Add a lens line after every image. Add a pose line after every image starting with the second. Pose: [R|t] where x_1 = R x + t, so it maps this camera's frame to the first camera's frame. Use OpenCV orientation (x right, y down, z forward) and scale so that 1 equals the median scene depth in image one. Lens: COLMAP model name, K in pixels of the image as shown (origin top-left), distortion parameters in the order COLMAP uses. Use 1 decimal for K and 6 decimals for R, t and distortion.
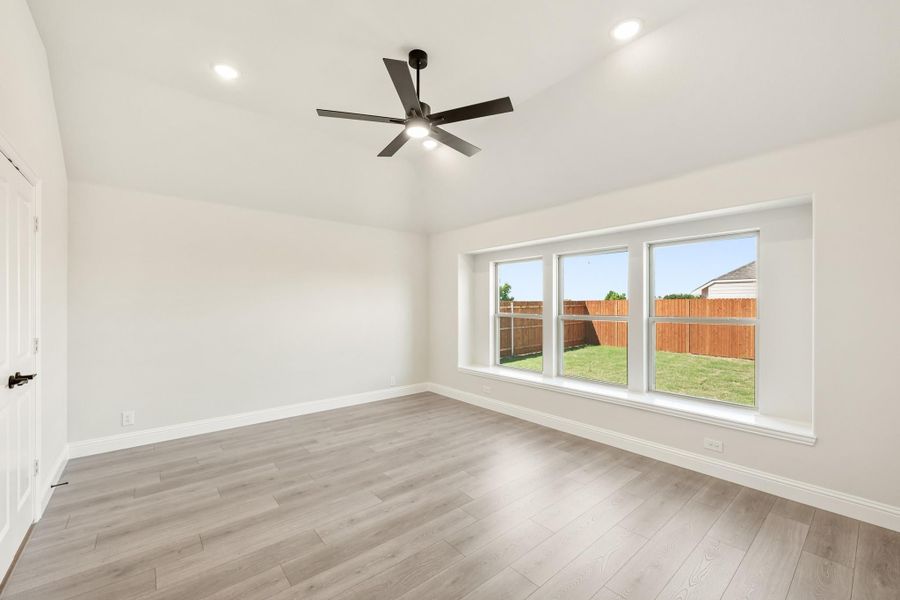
lens RADIAL K [[365.8, 0, 448.2], [0, 365.8, 314.8], [0, 0, 1]] dist [-0.000421, -0.000075]
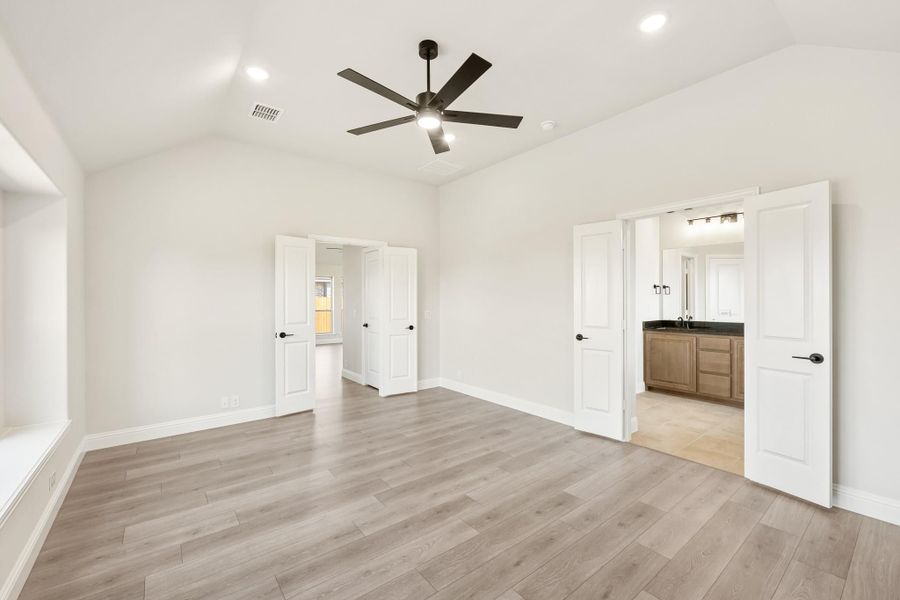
lens RADIAL K [[368.7, 0, 452.9], [0, 368.7, 299.1], [0, 0, 1]] dist [0.001775, 0.000245]
pose [[-0.999777, 0.003729, 0.020778, -0.131627], [0.004164, 0.999772, 0.020952, -0.036581], [-0.020695, 0.021034, -0.999565, 1.571773]]
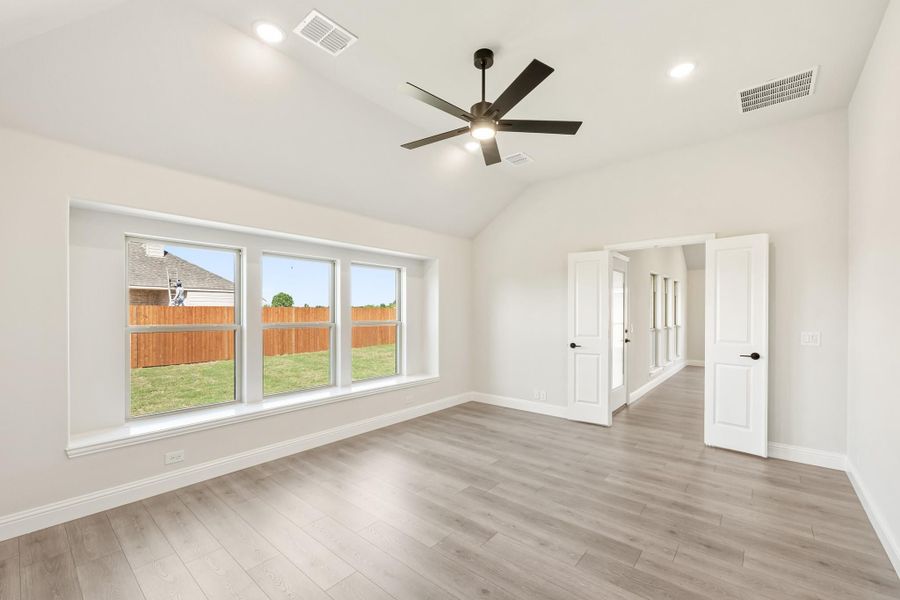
lens RADIAL K [[375.0, 0, 449.9], [0, 375.0, 313.7], [0, 0, 1]] dist [0.008701, 0.000054]
pose [[-0.180993, -0.001662, 0.983483, -0.831037], [0.022035, 0.999741, 0.005745, -0.024290], [-0.983238, 0.022711, -0.180909, 0.997125]]
